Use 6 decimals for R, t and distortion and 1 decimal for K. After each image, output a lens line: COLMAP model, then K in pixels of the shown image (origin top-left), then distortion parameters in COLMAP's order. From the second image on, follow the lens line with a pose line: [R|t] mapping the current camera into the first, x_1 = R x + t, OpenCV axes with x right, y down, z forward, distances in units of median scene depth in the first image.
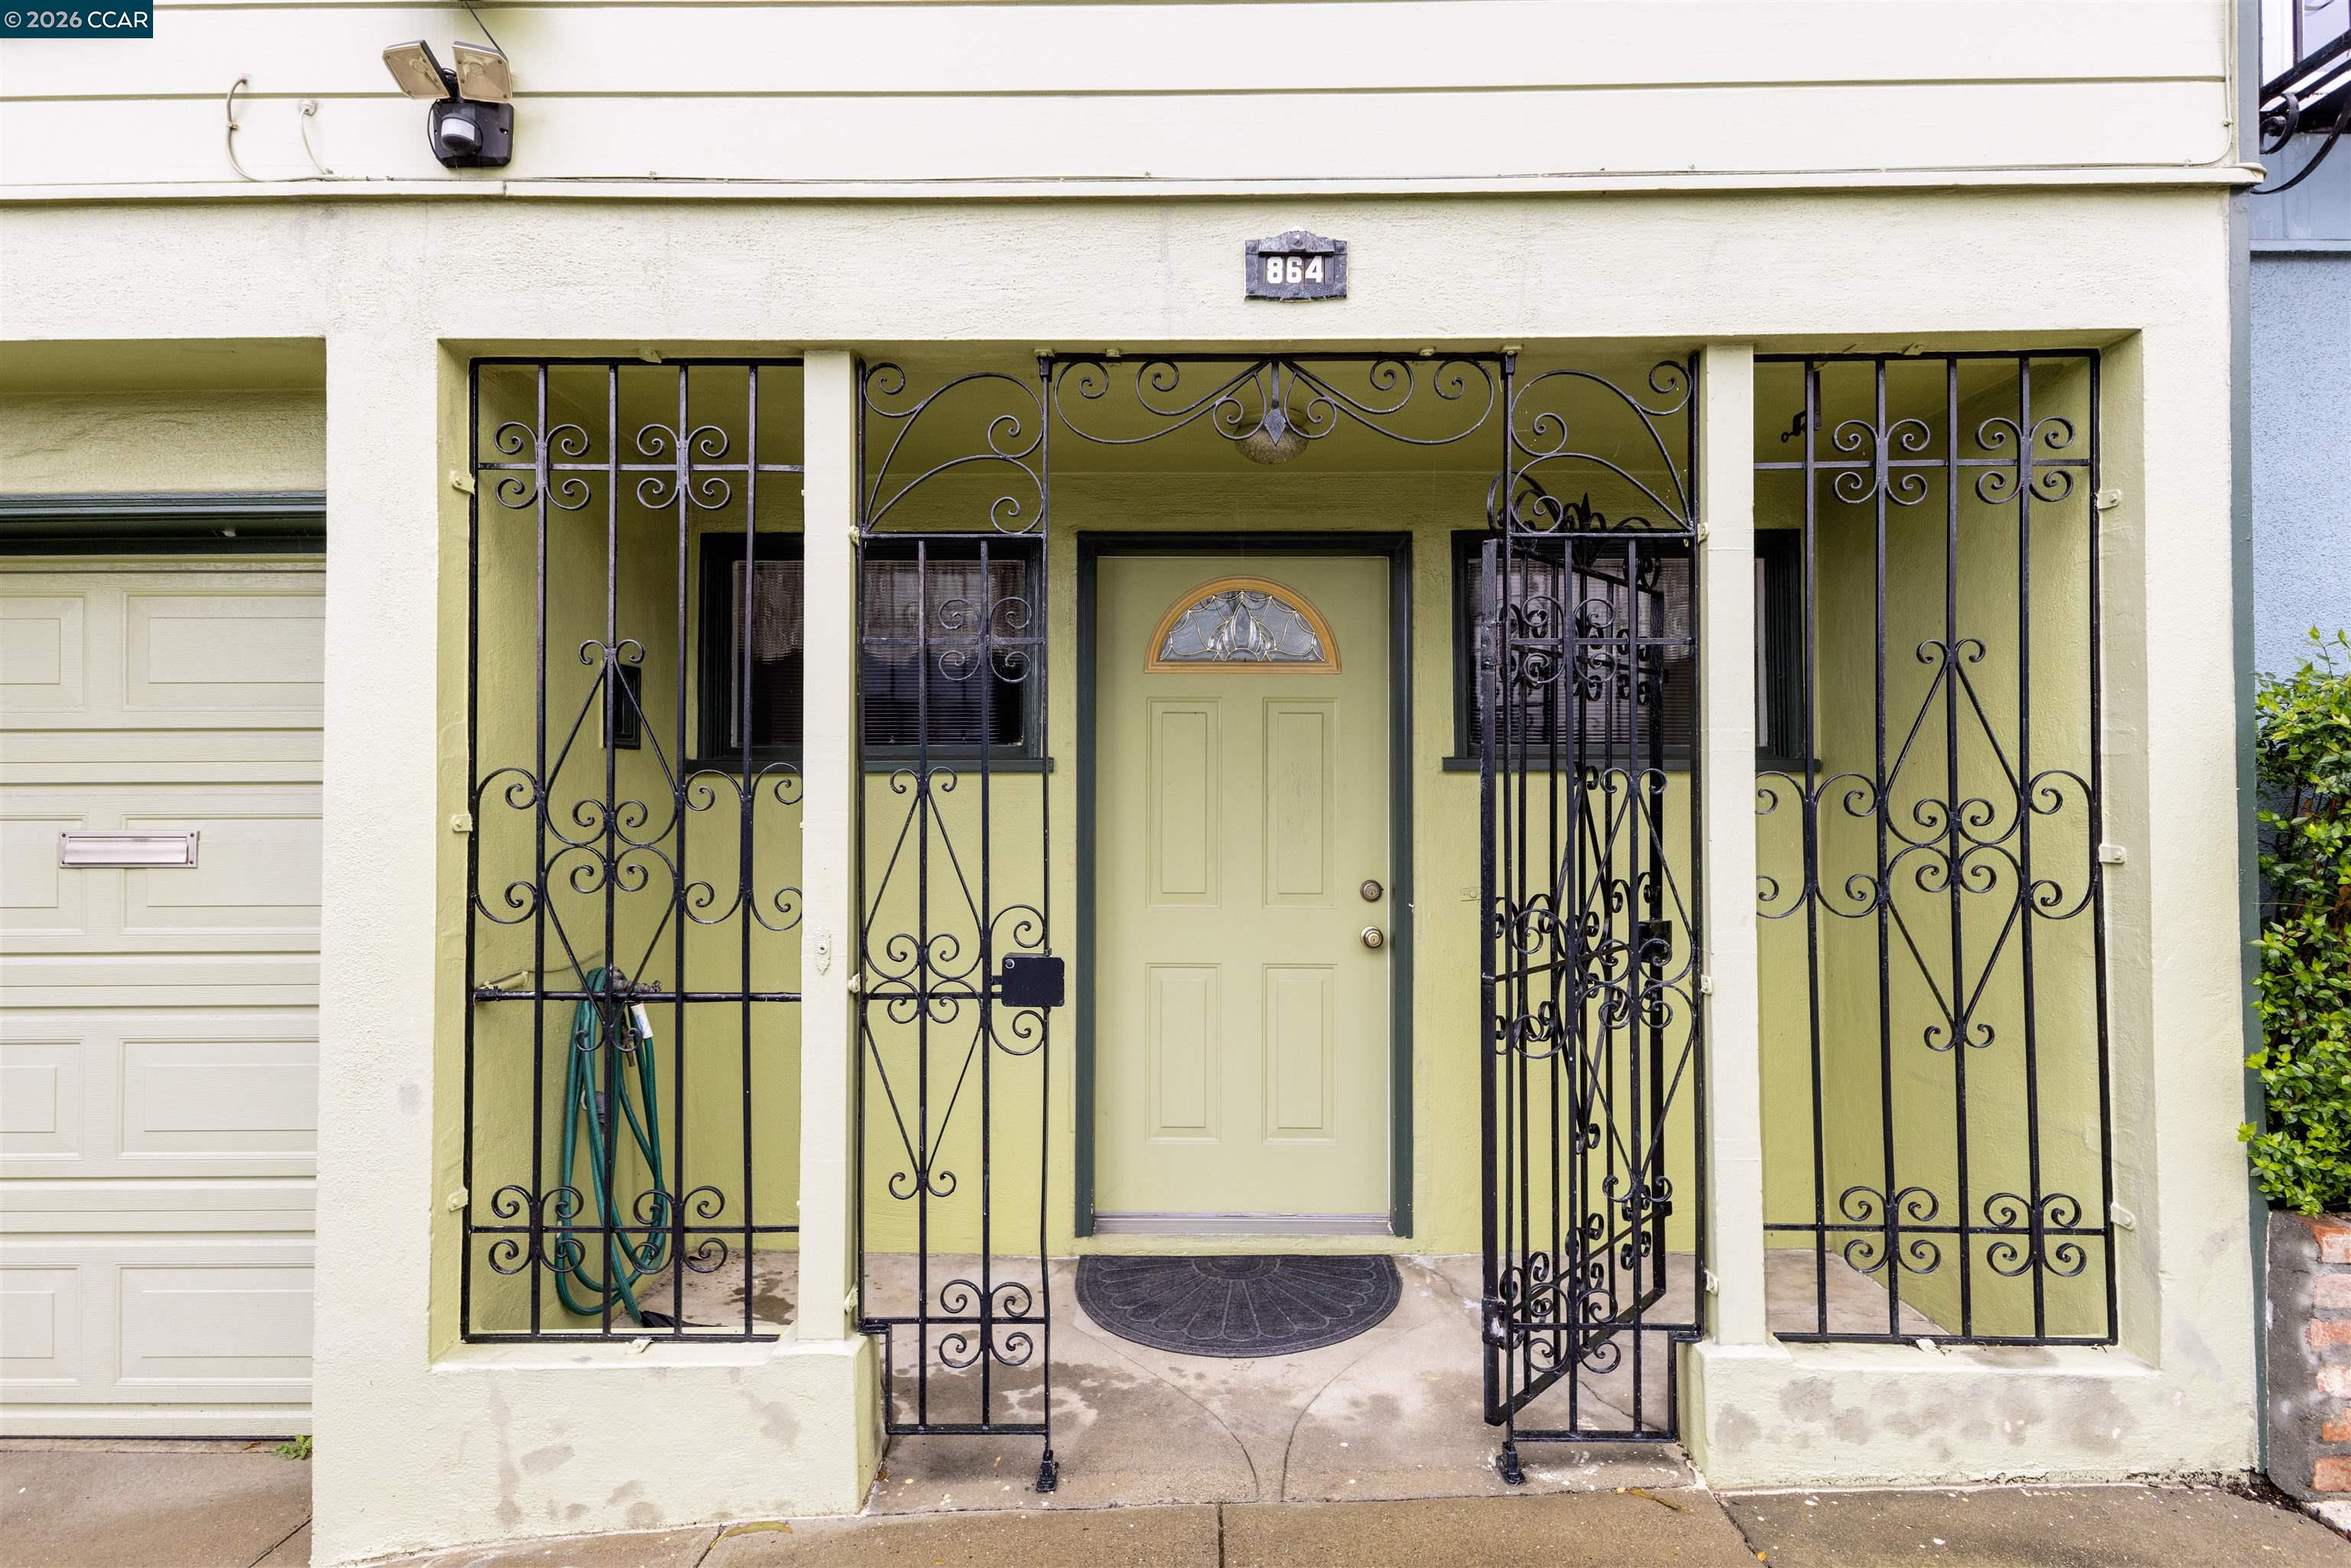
lens RADIAL K [[1210.4, 0, 1137.7], [0, 1210.4, 782.1], [0, 0, 1]] dist [0.039412, -0.015648]
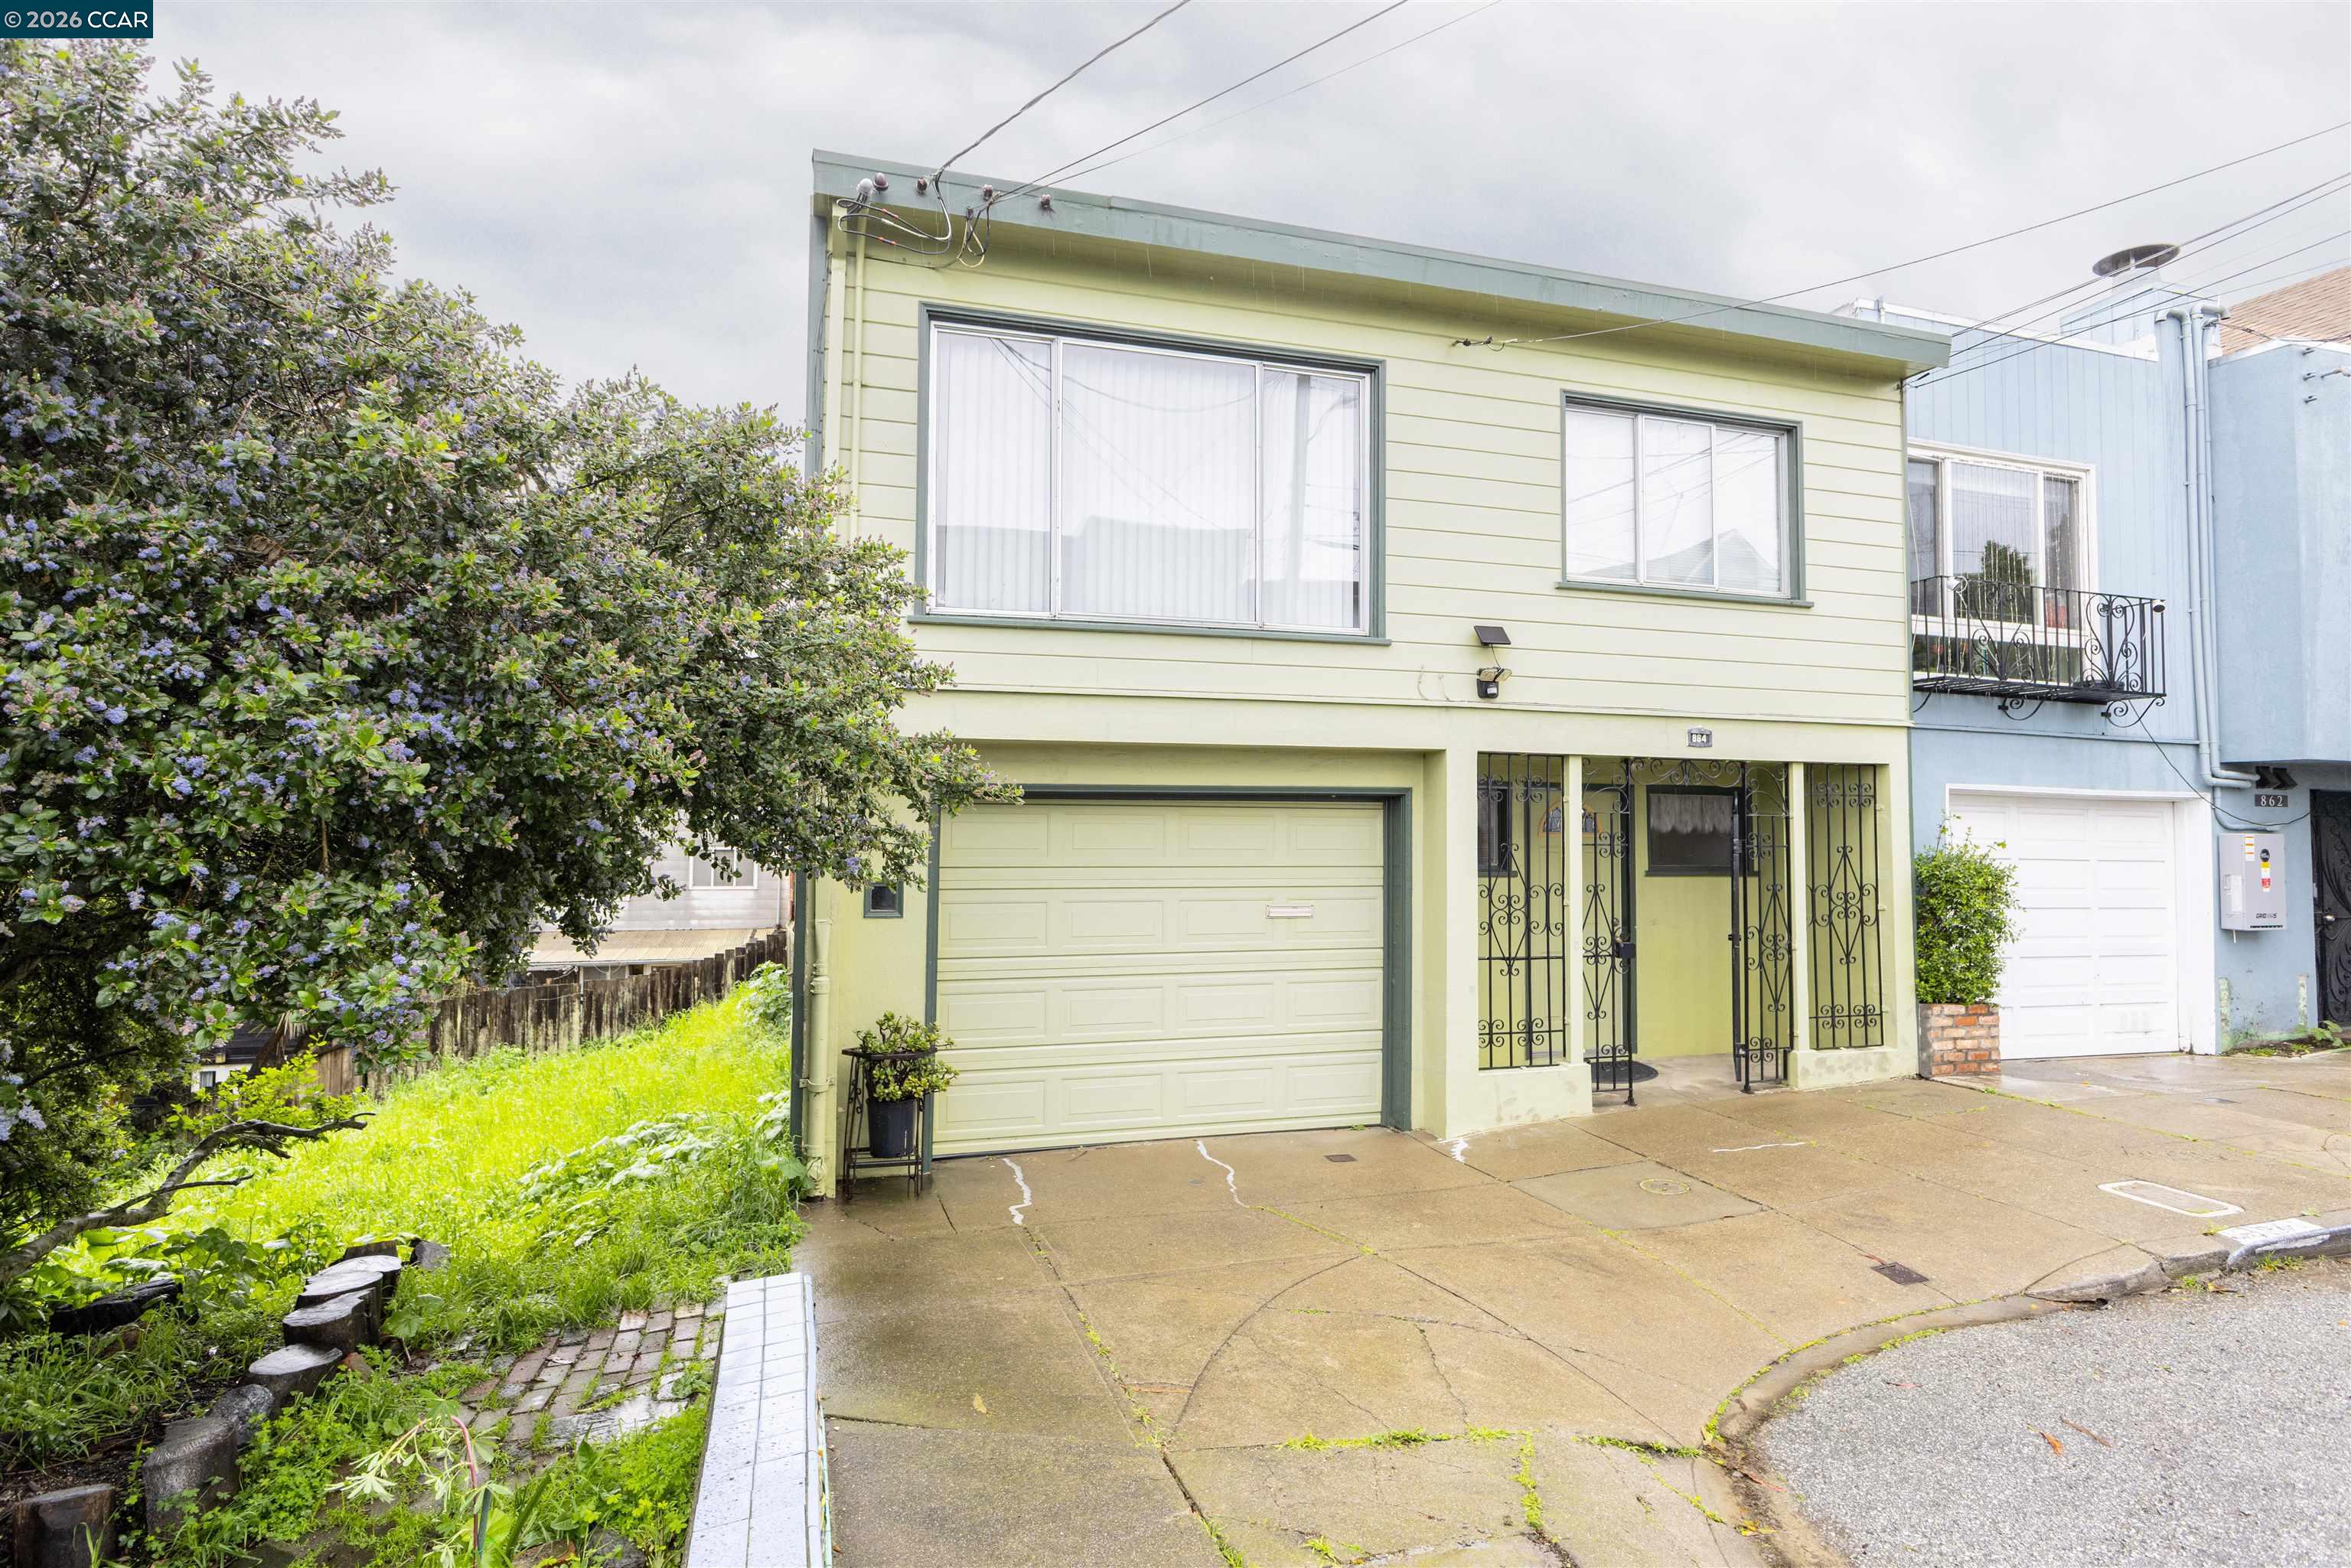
lens RADIAL K [[1203.3, 0, 1175.5], [0, 1203.3, 784.0], [0, 0, 1]] dist [0.018073, -0.000075]
pose [[0.950375, 0.020664, 0.310421, -2.226113], [-0.009057, 0.999206, -0.038786, -0.142522], [-0.310976, 0.034049, 0.949808, -1.687753]]
